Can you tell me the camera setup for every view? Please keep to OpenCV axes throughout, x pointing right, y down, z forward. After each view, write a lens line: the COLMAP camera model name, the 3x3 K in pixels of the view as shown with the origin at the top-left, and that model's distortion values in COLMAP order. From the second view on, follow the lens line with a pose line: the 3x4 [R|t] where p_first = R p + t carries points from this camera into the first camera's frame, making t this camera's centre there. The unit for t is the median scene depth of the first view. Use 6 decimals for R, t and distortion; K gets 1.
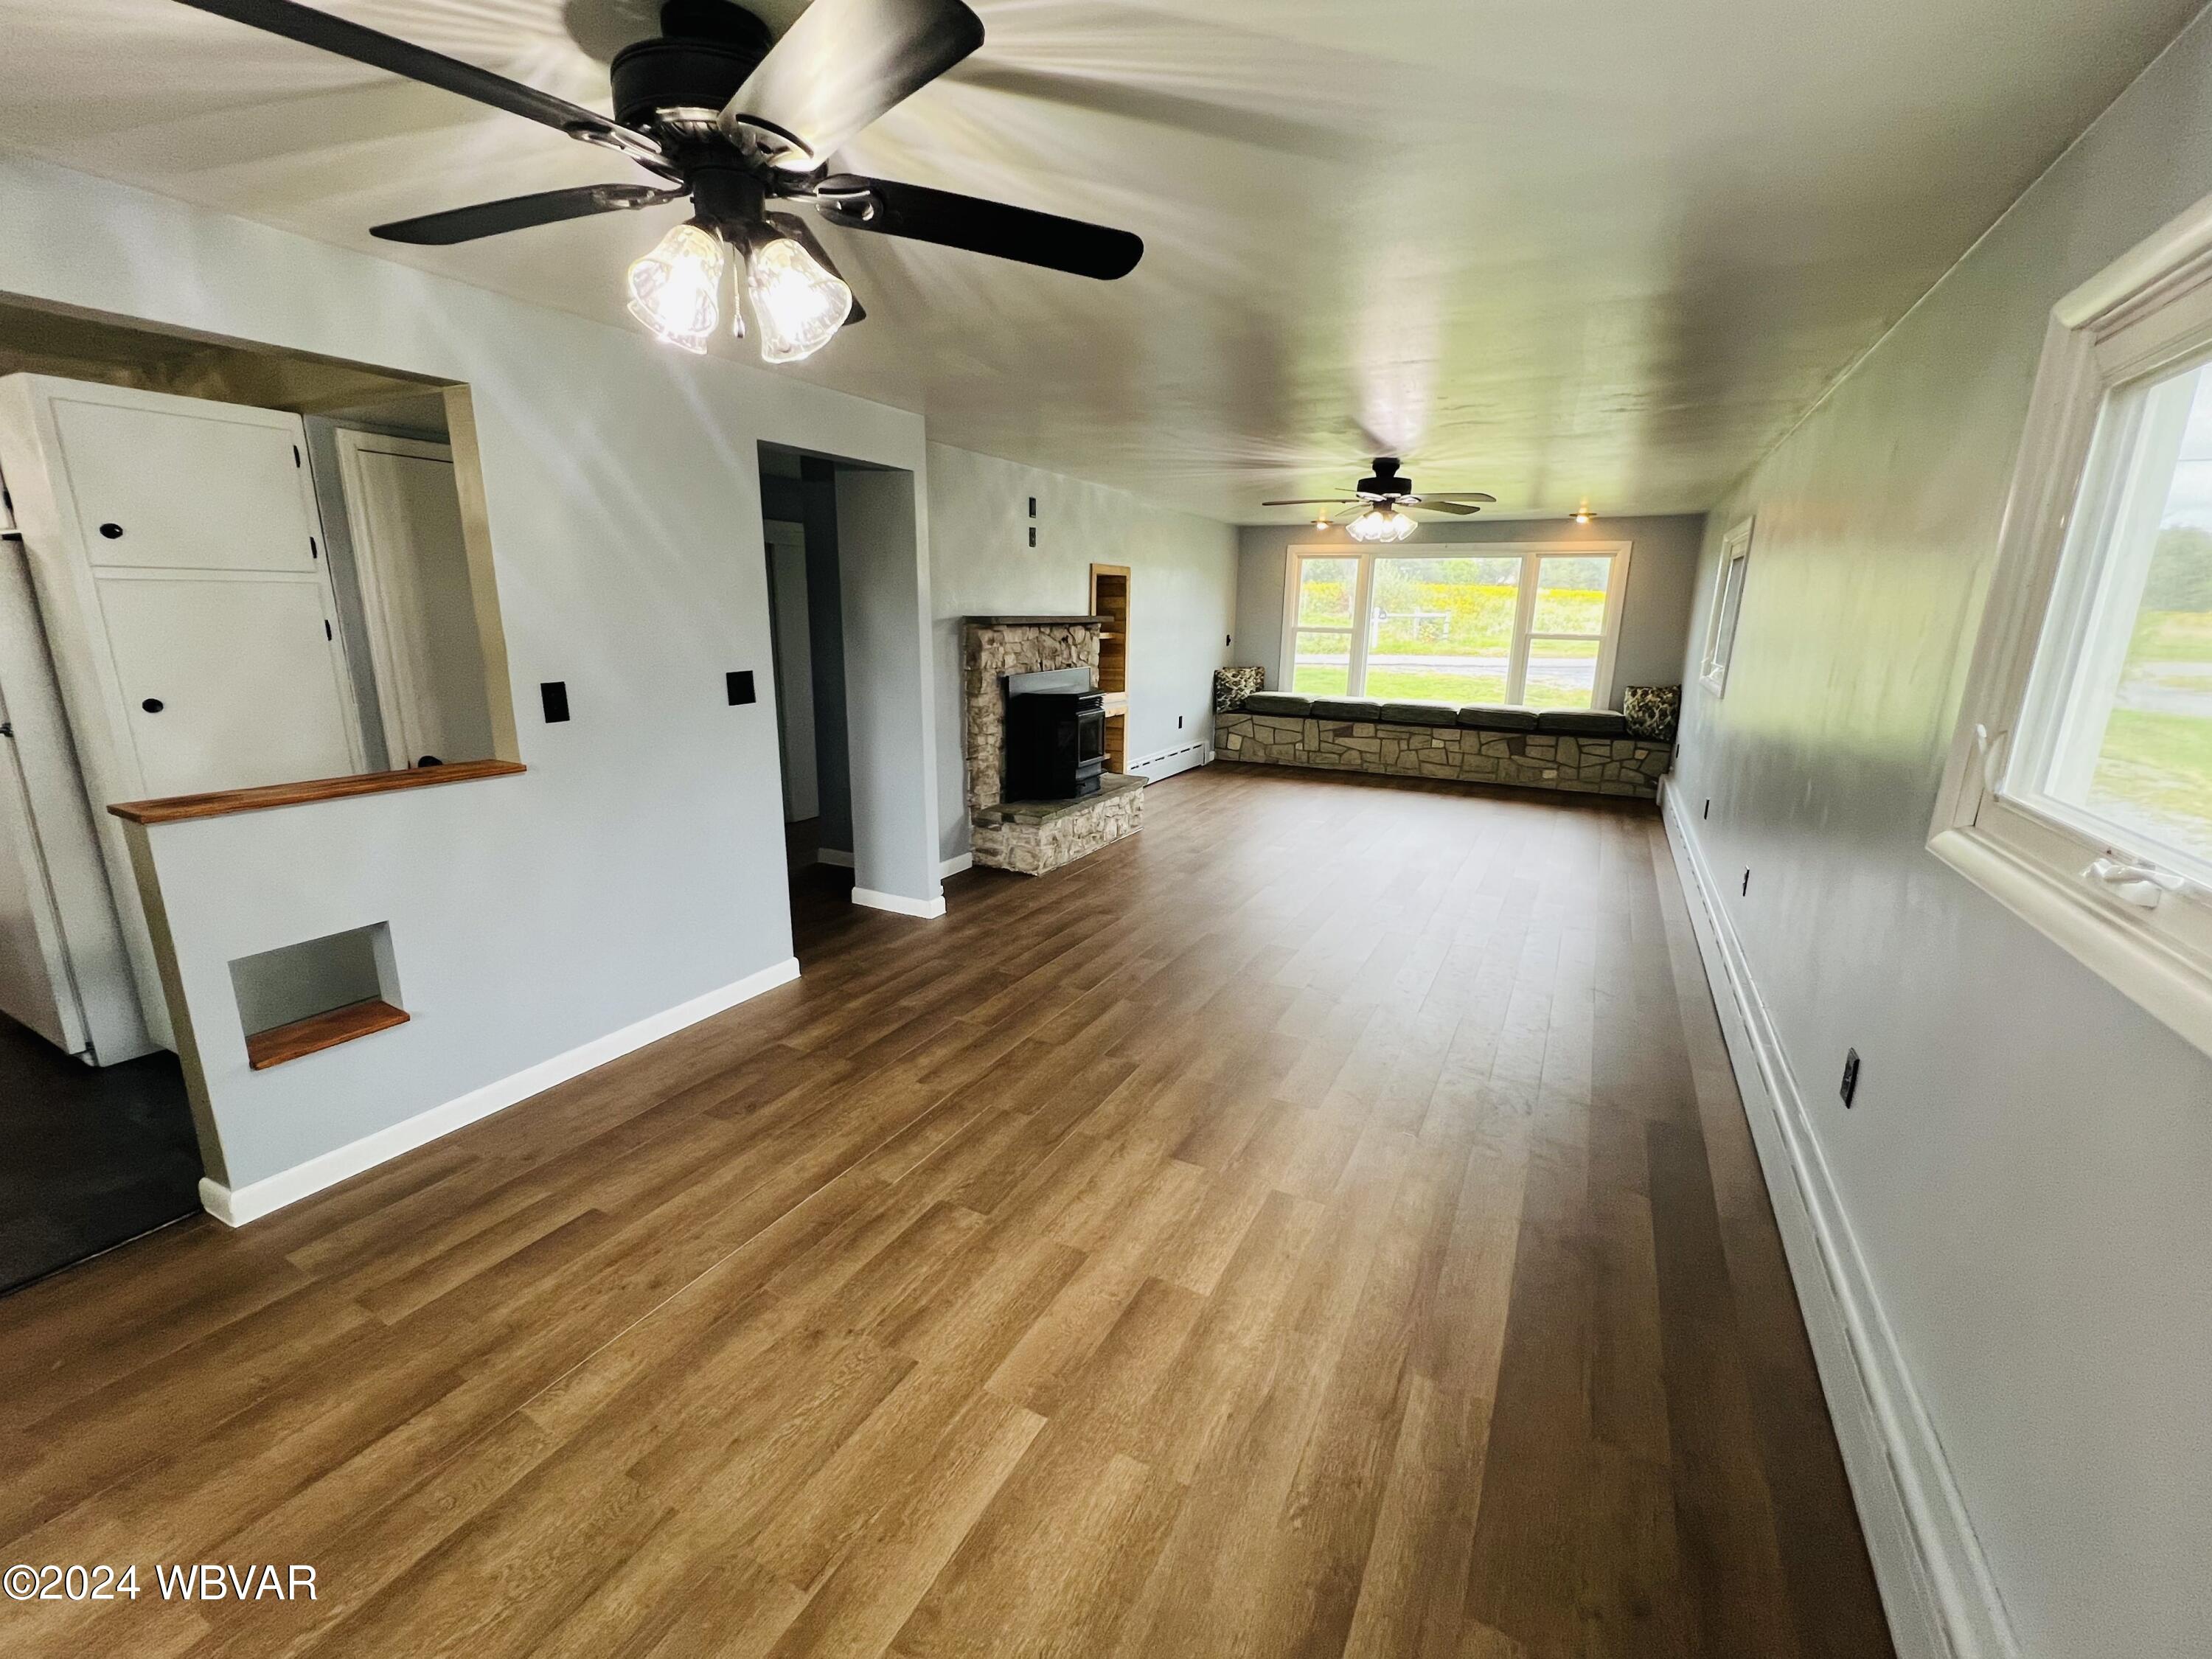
lens RADIAL K [[934.0, 0, 1100.8], [0, 934.0, 832.7], [0, 0, 1]] dist [-0.000610, -0.000017]
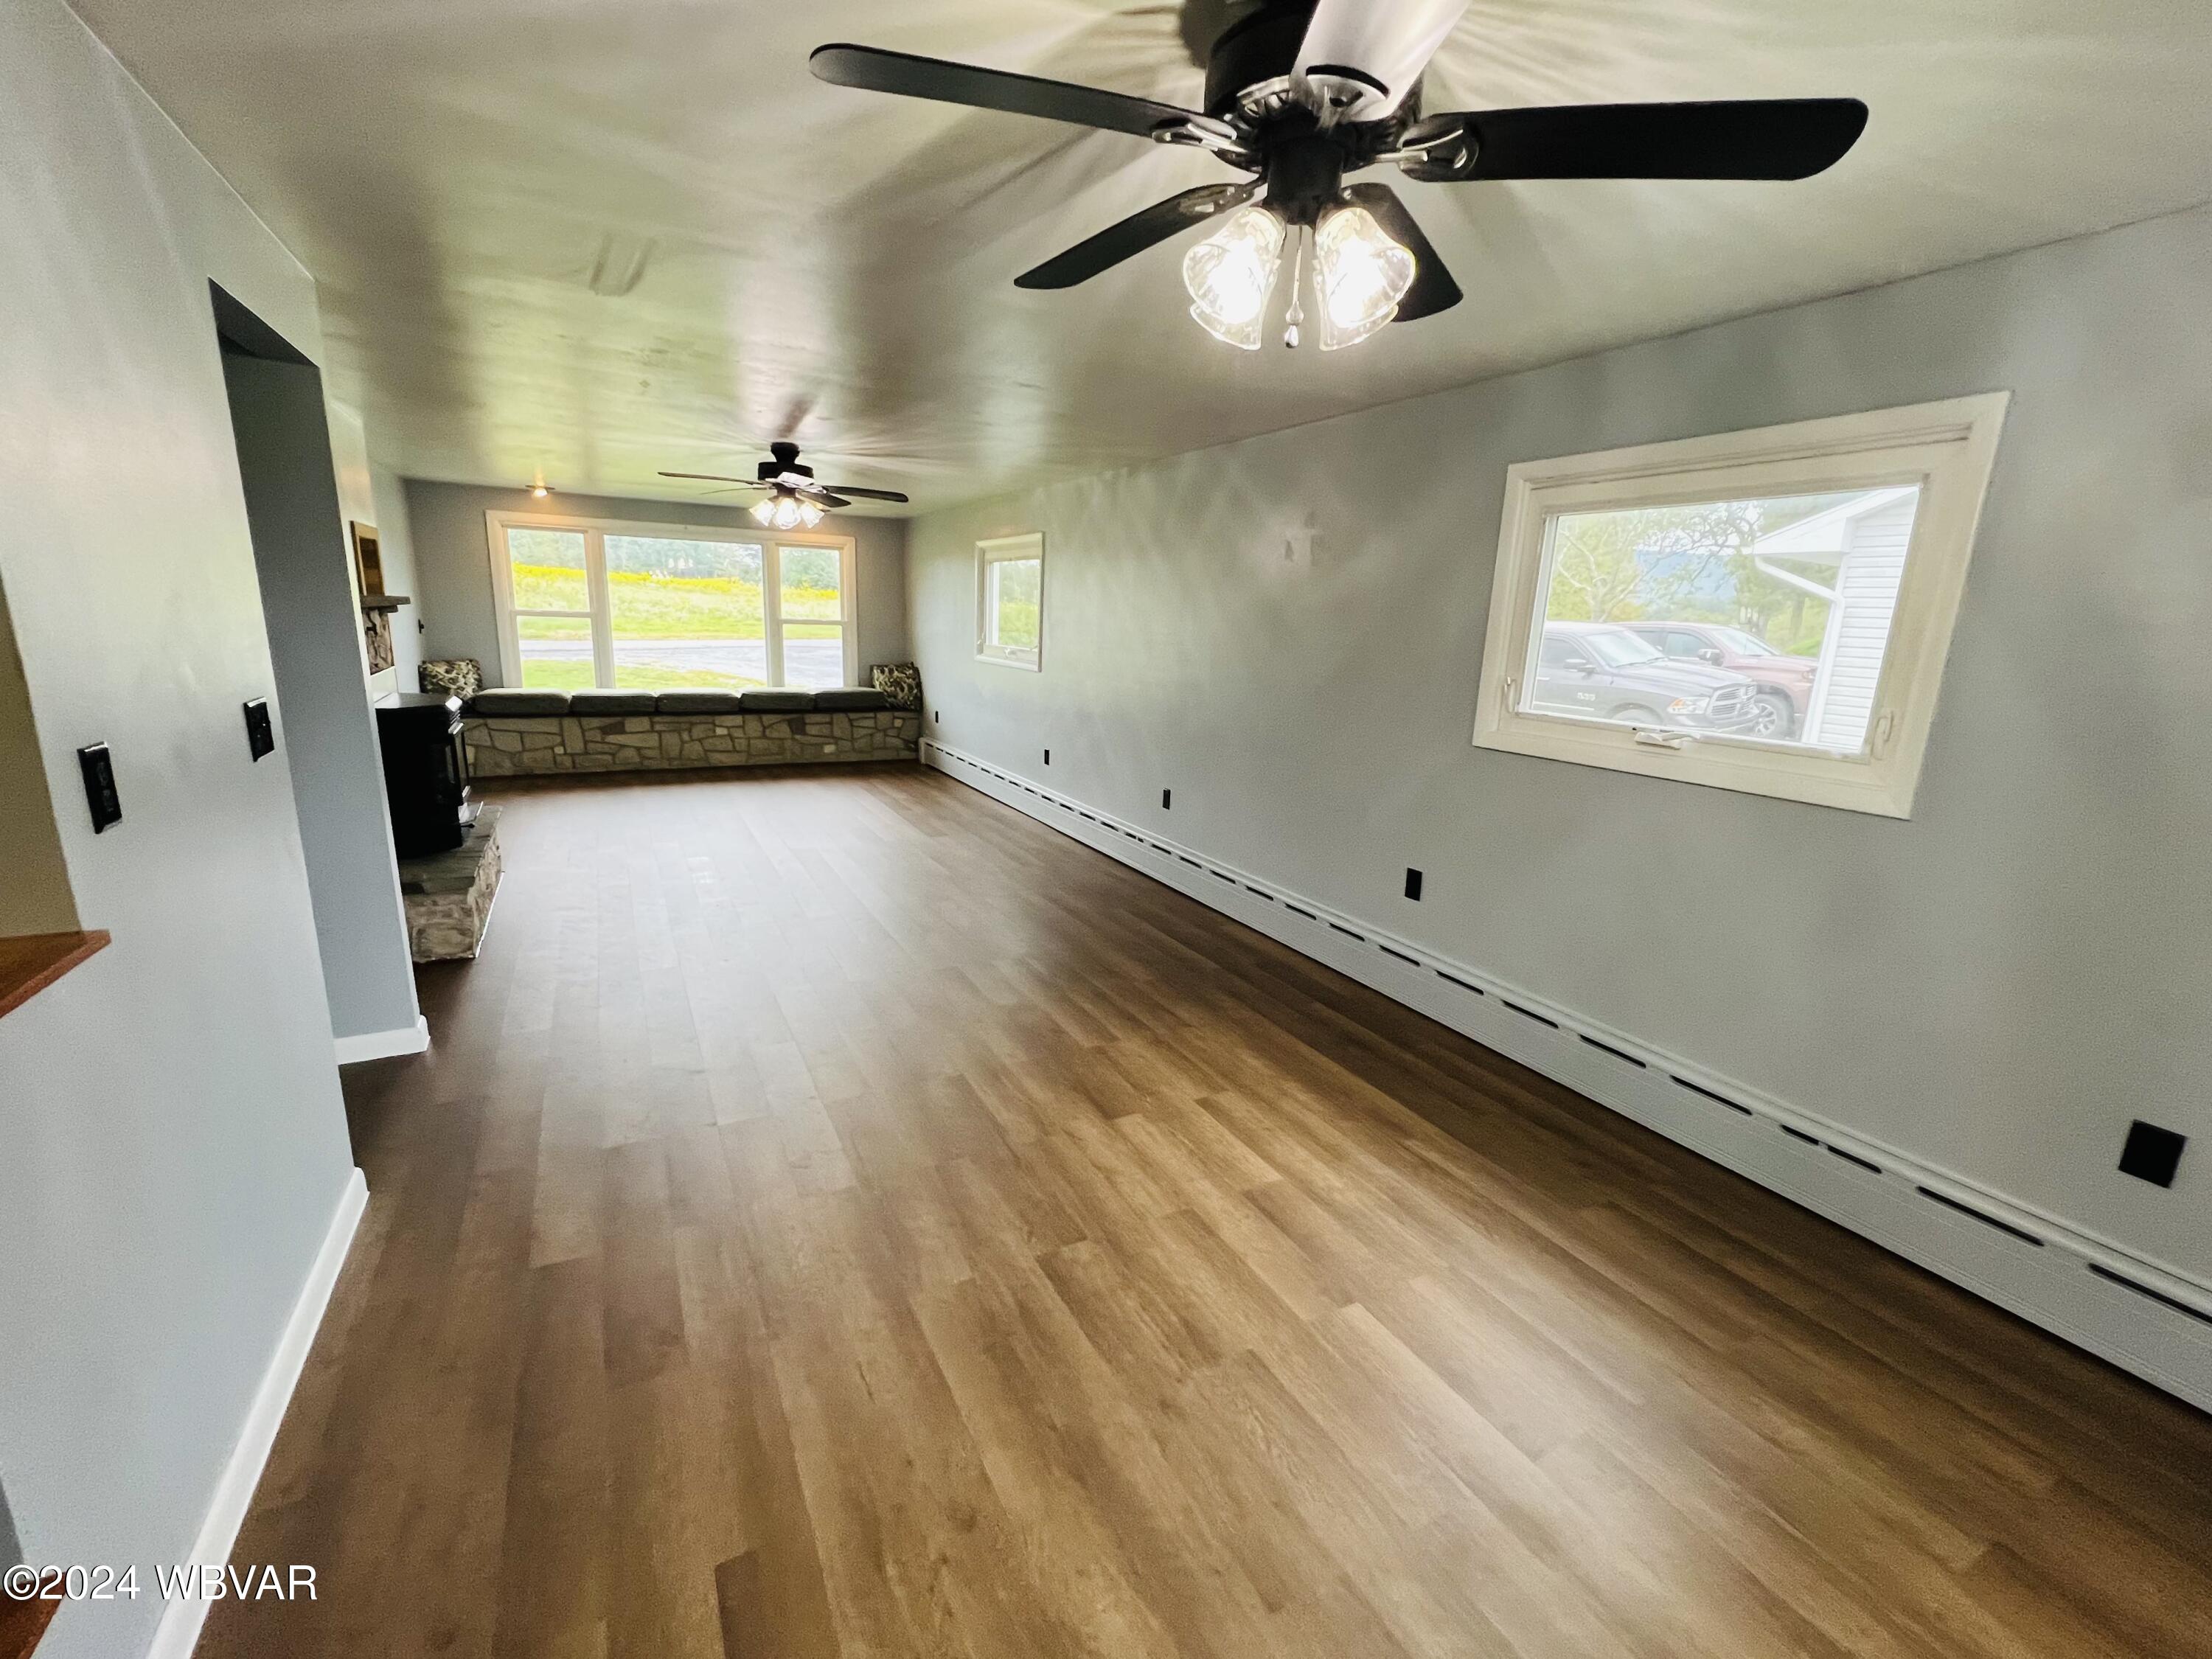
lens RADIAL K [[934.0, 0, 1100.8], [0, 934.0, 832.7], [0, 0, 1]] dist [-0.000610, -0.000017]
pose [[0.567314, -0.182756, 0.802966, -0.237260], [0.166587, 0.980373, 0.105437, -0.029295], [-0.806476, 0.073948, 0.586624, 0.114970]]
